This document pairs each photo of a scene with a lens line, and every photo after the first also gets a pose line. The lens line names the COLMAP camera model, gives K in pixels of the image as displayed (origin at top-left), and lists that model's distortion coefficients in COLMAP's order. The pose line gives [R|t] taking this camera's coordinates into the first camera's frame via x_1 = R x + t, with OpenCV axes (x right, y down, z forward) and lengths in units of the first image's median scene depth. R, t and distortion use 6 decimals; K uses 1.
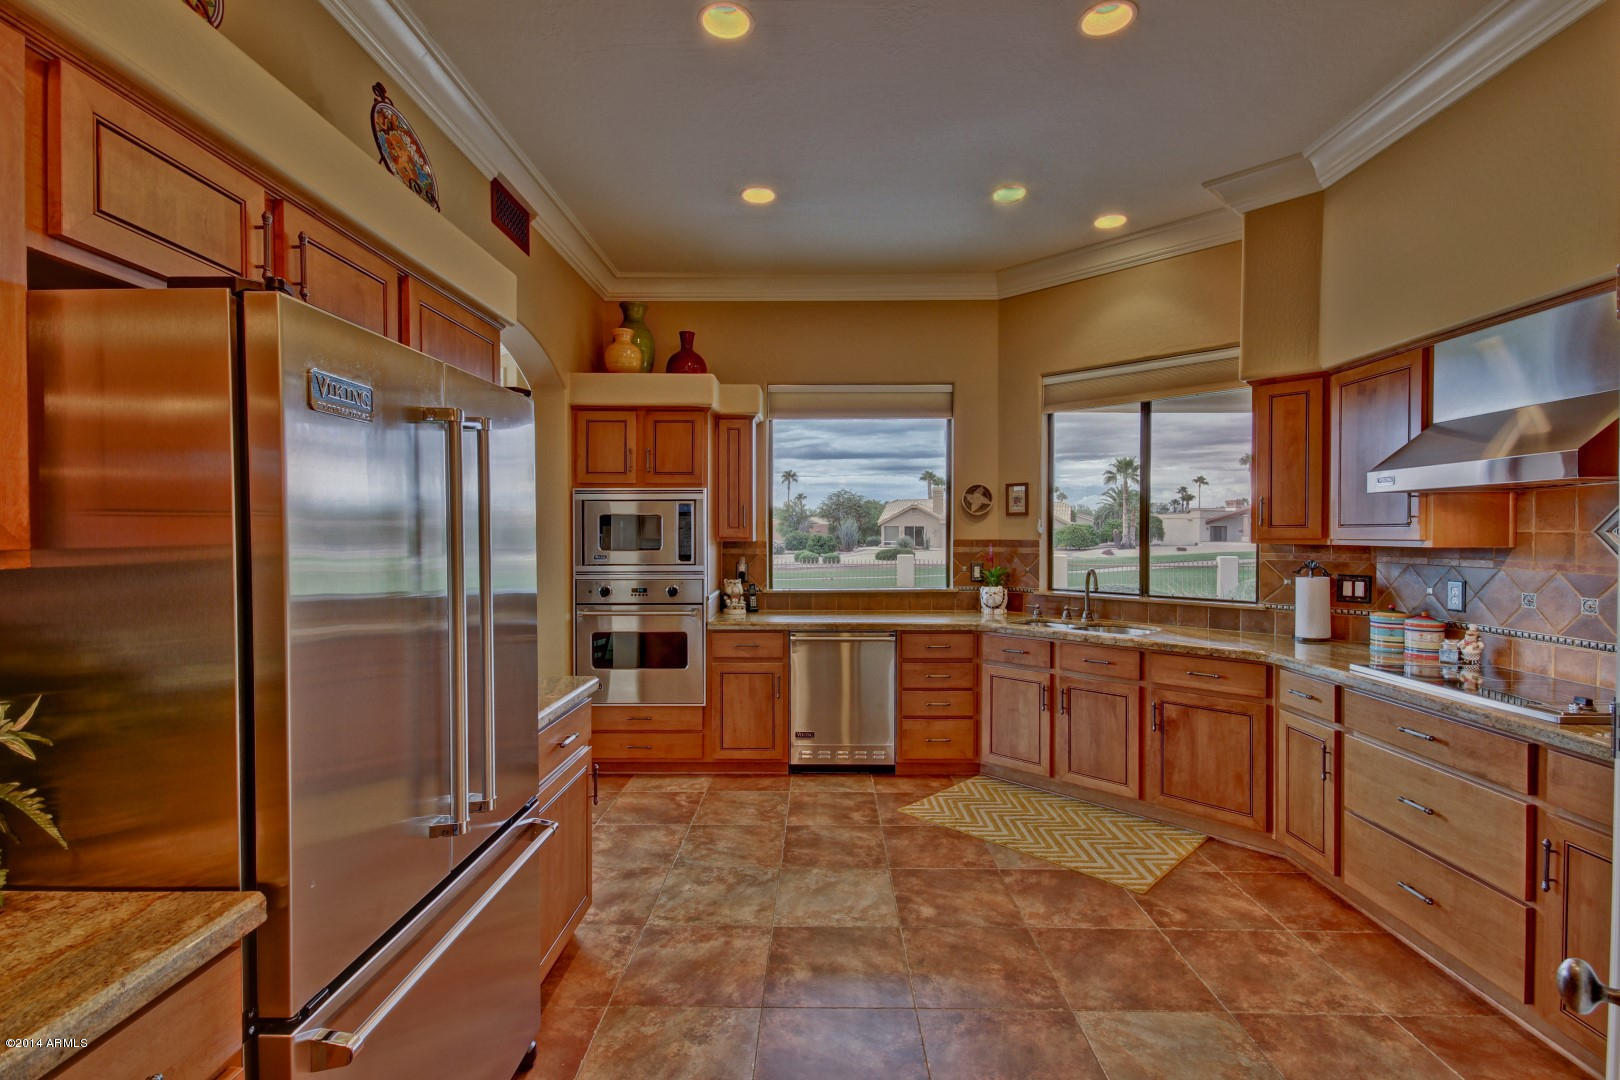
lens RADIAL K [[742.0, 0, 821.8], [0, 742.0, 543.8], [0, 0, 1]] dist [0.033202, -0.013631]
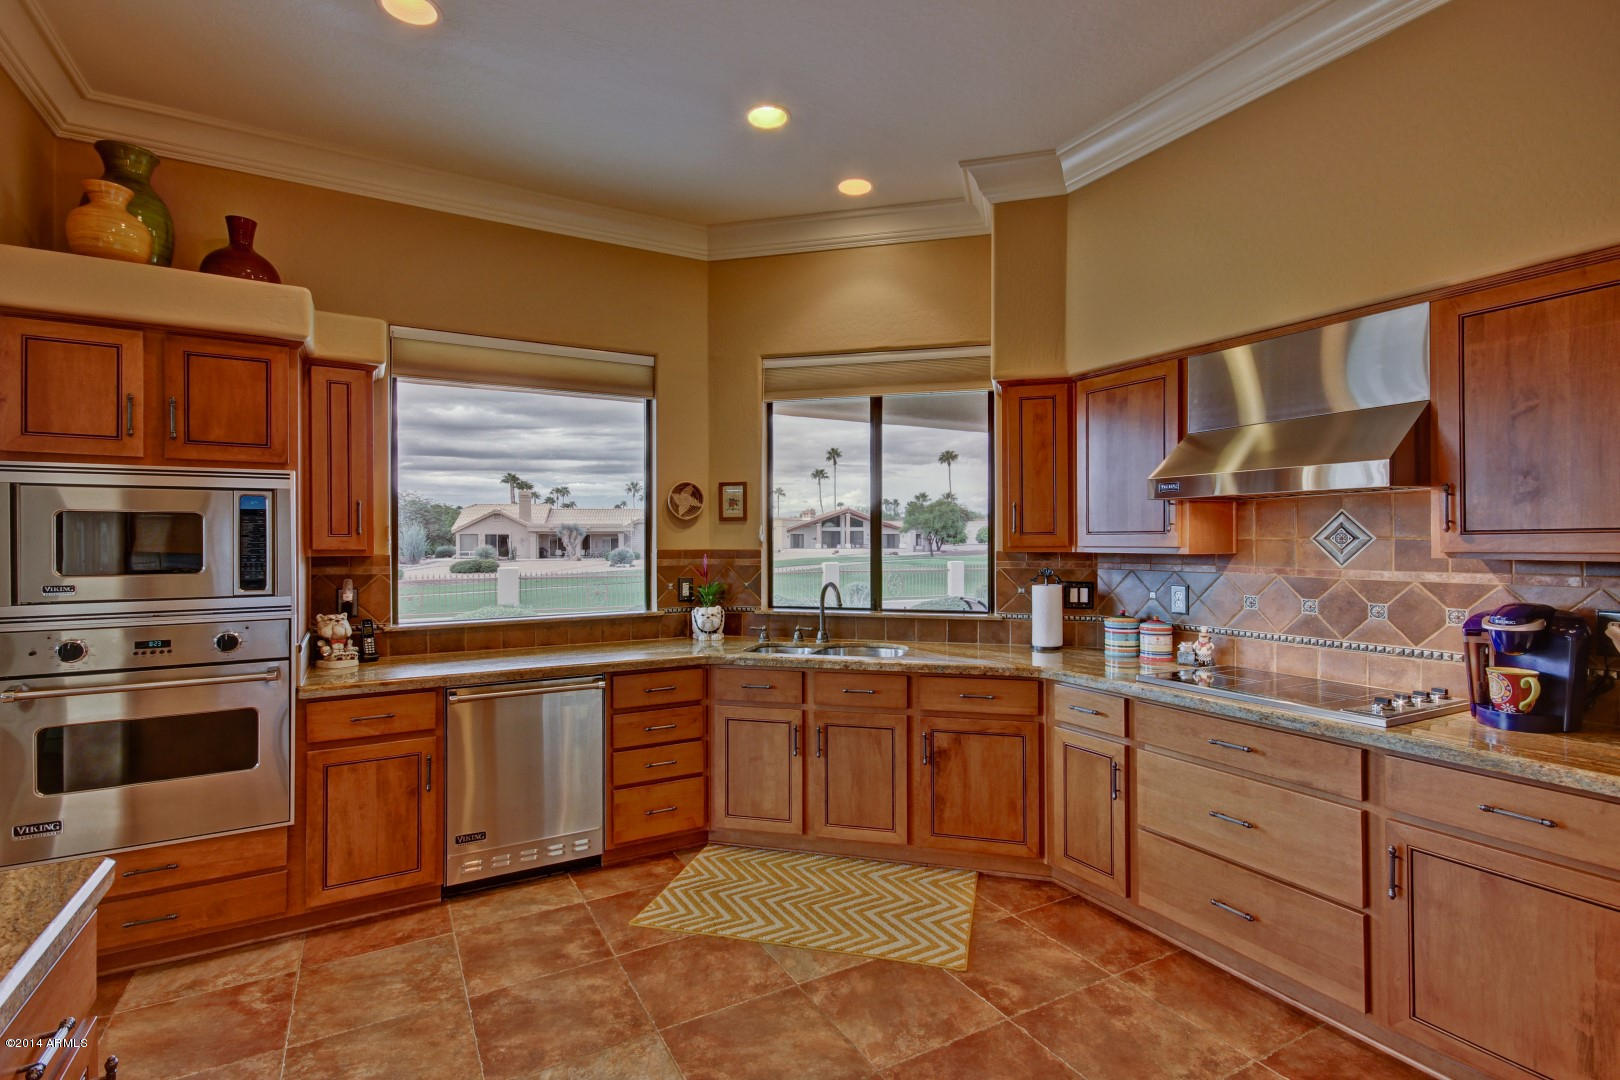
lens RADIAL K [[772.5, 0, 815.3], [0, 772.5, 542.1], [0, 0, 1]] dist [0.022866, 0.001119]
pose [[0.868486, -0.004137, 0.495696, -0.120877], [0.010814, 0.999885, -0.010600, -0.004752], [-0.495596, 0.014567, 0.868431, 0.262421]]
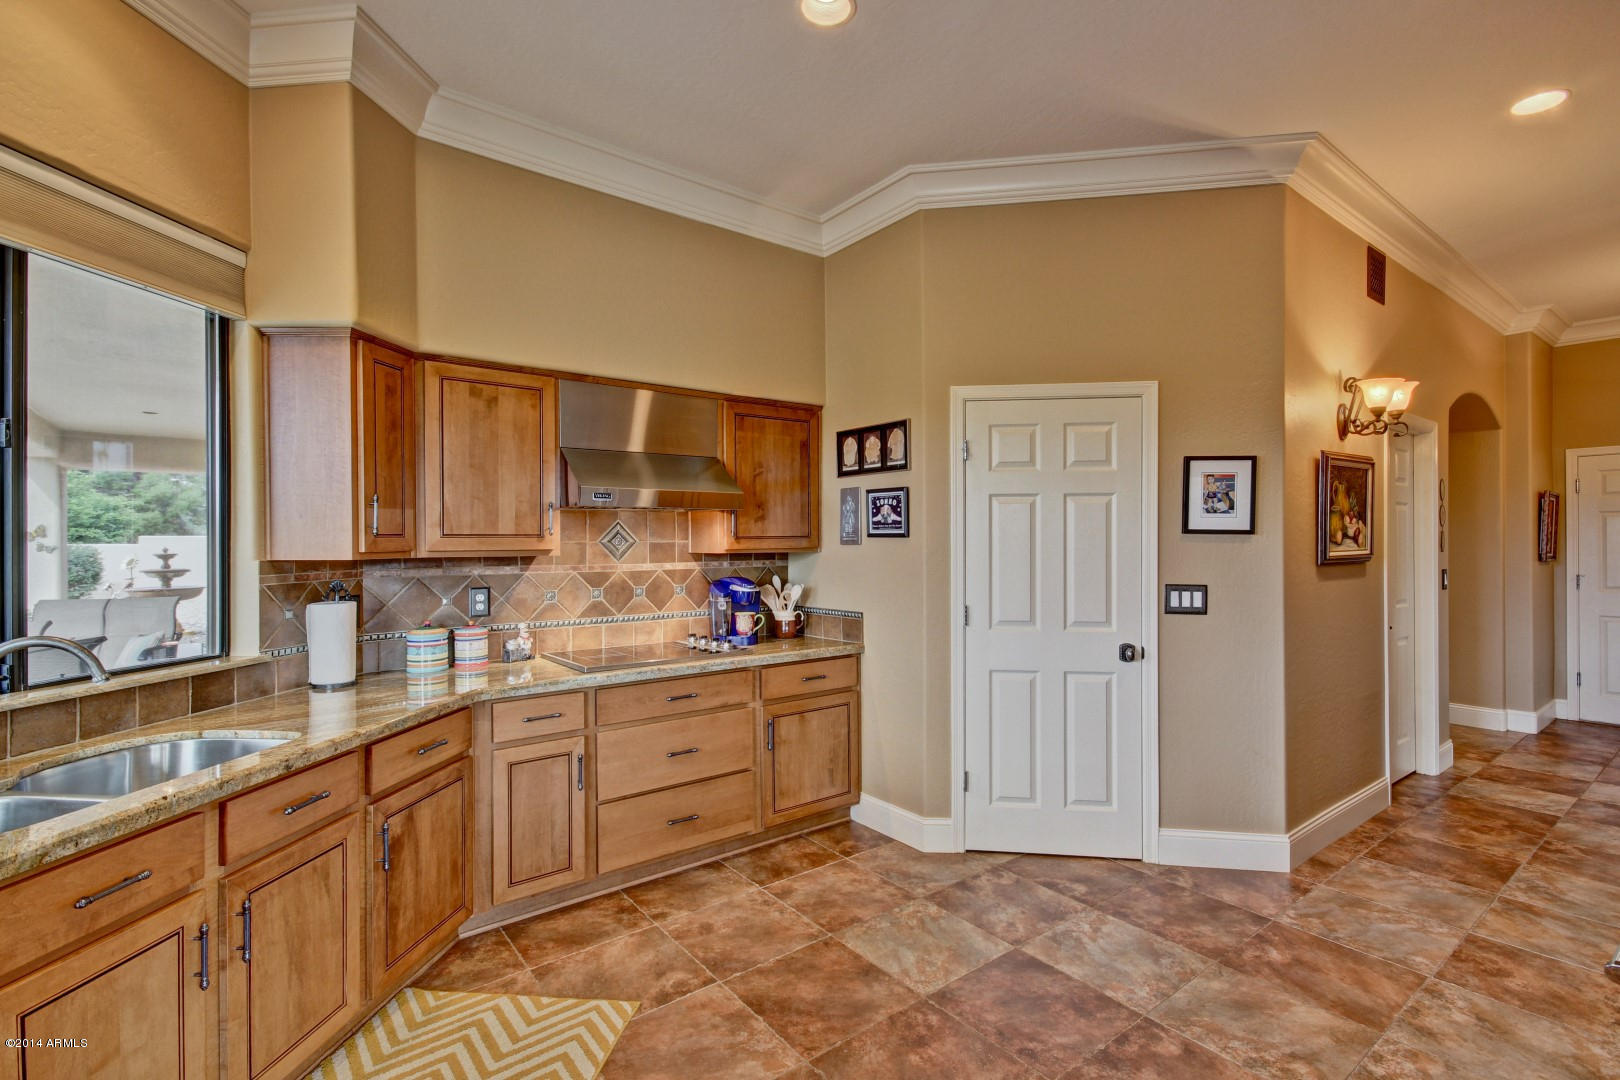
lens RADIAL K [[742.0, 0, 821.8], [0, 742.0, 543.8], [0, 0, 1]] dist [0.033202, -0.013631]
pose [[-0.616238, -0.001338, 0.787558, -0.251356], [0.015950, 0.999772, 0.014179, -0.018013], [-0.787398, 0.021300, -0.616077, 1.084814]]
